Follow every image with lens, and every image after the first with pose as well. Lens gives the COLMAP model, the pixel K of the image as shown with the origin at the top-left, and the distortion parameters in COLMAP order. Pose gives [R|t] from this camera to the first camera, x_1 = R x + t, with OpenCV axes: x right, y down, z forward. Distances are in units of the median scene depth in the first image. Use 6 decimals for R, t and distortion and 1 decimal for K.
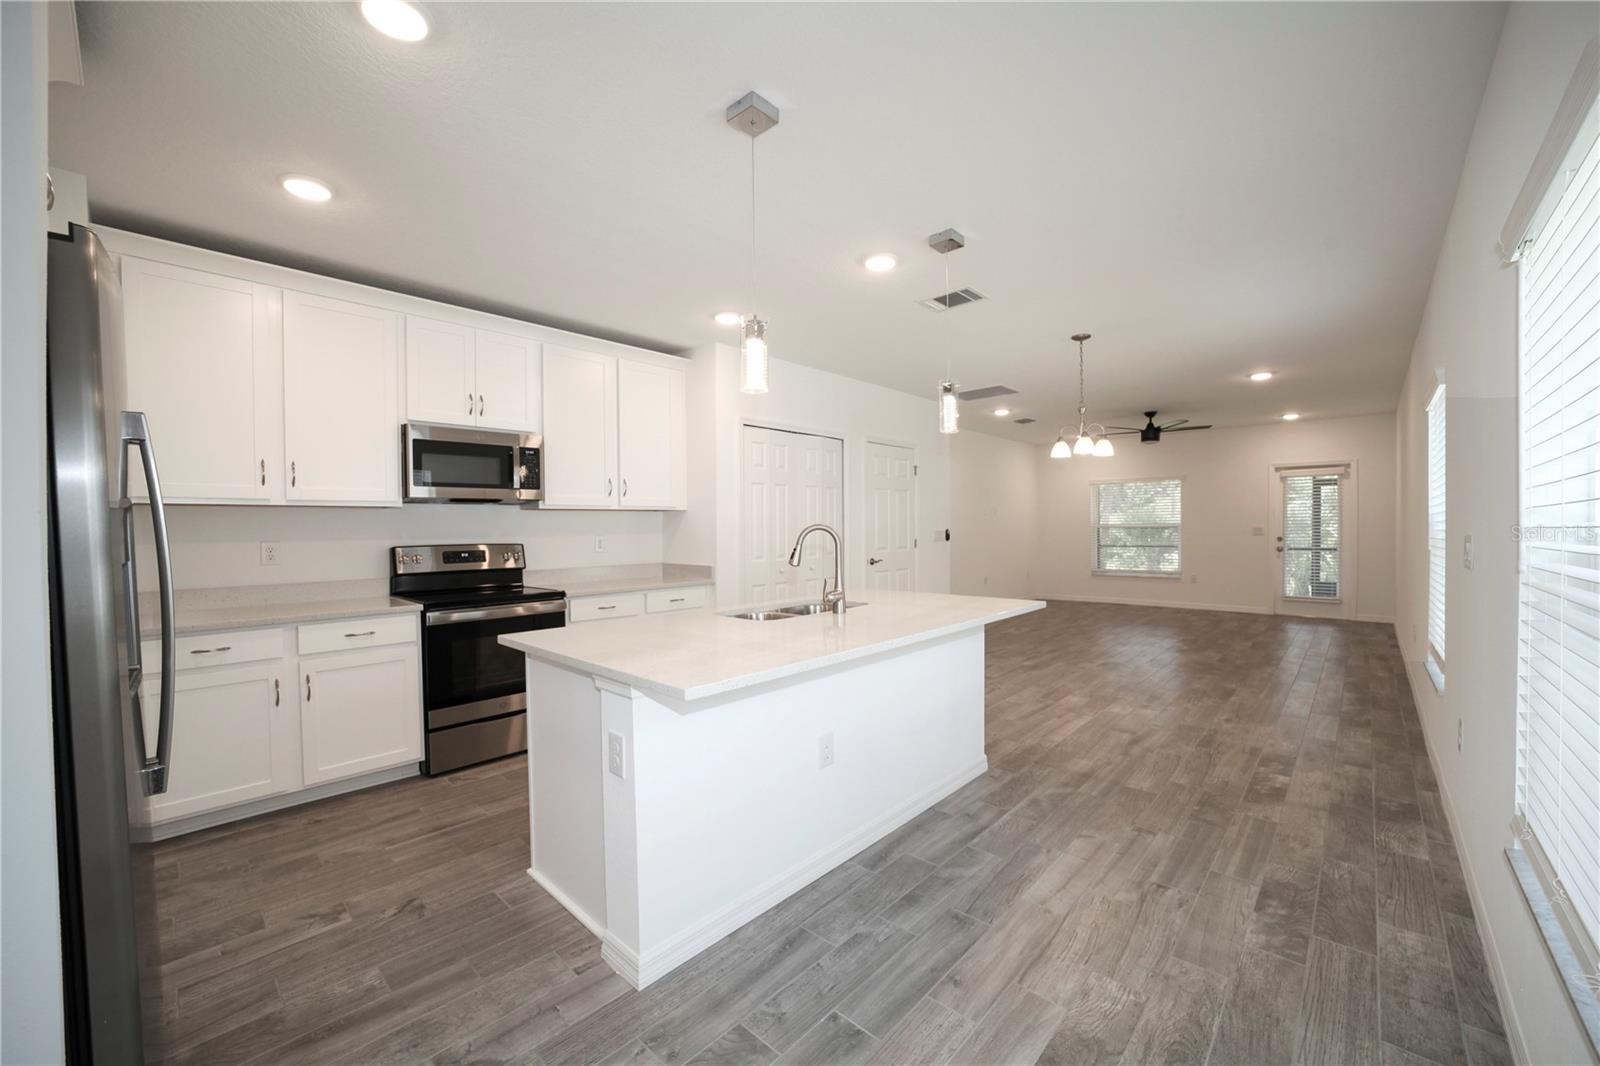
lens RADIAL K [[622.6, 0, 801.2], [0, 622.6, 535.4], [0, 0, 1]] dist [-0.039240, 0.010112]
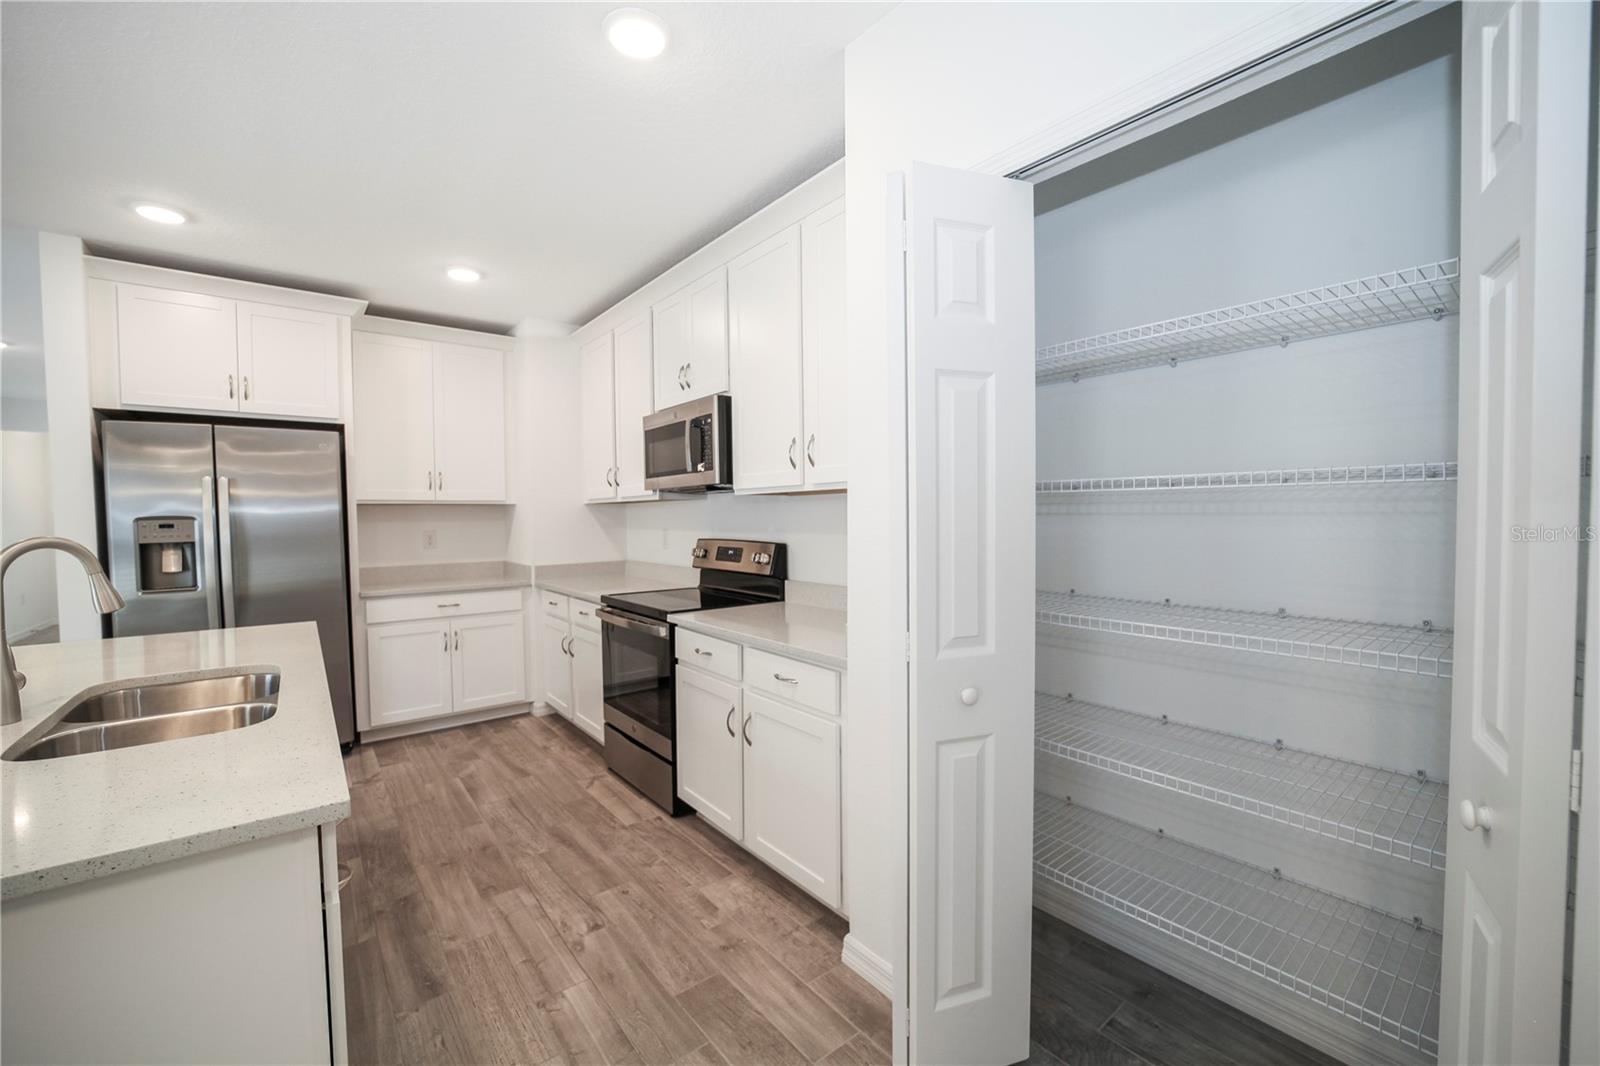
lens RADIAL K [[644.5, 0, 799.6], [0, 644.5, 535.9], [0, 0, 1]] dist [-0.037332, 0.010976]
pose [[-0.147004, 0.044561, -0.988132, 0.351444], [-0.002088, 0.998968, 0.045361, -0.034838], [0.989134, 0.008731, -0.146760, 1.347451]]
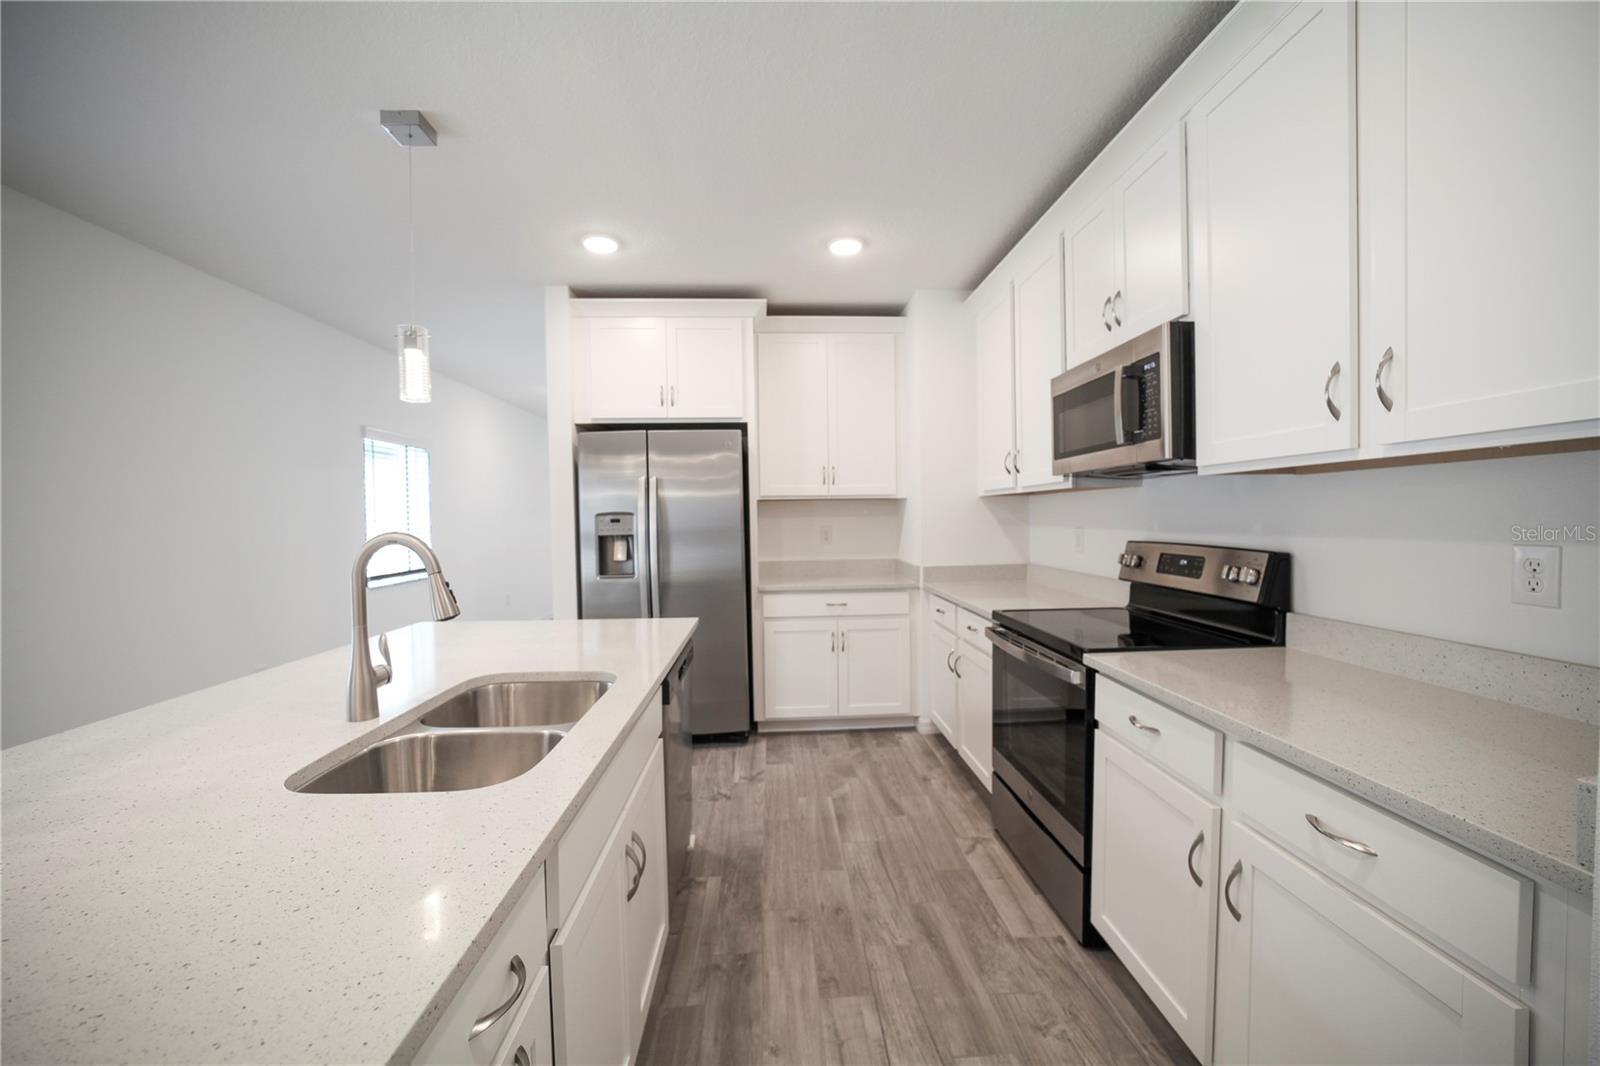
lens RADIAL K [[622.6, 0, 801.2], [0, 622.6, 535.4], [0, 0, 1]] dist [-0.039240, 0.010112]
pose [[-0.695817, 0.043295, -0.716913, 0.125816], [0.012125, 0.998747, 0.048546, -0.028393], [0.718116, 0.025087, -0.695471, 1.257317]]
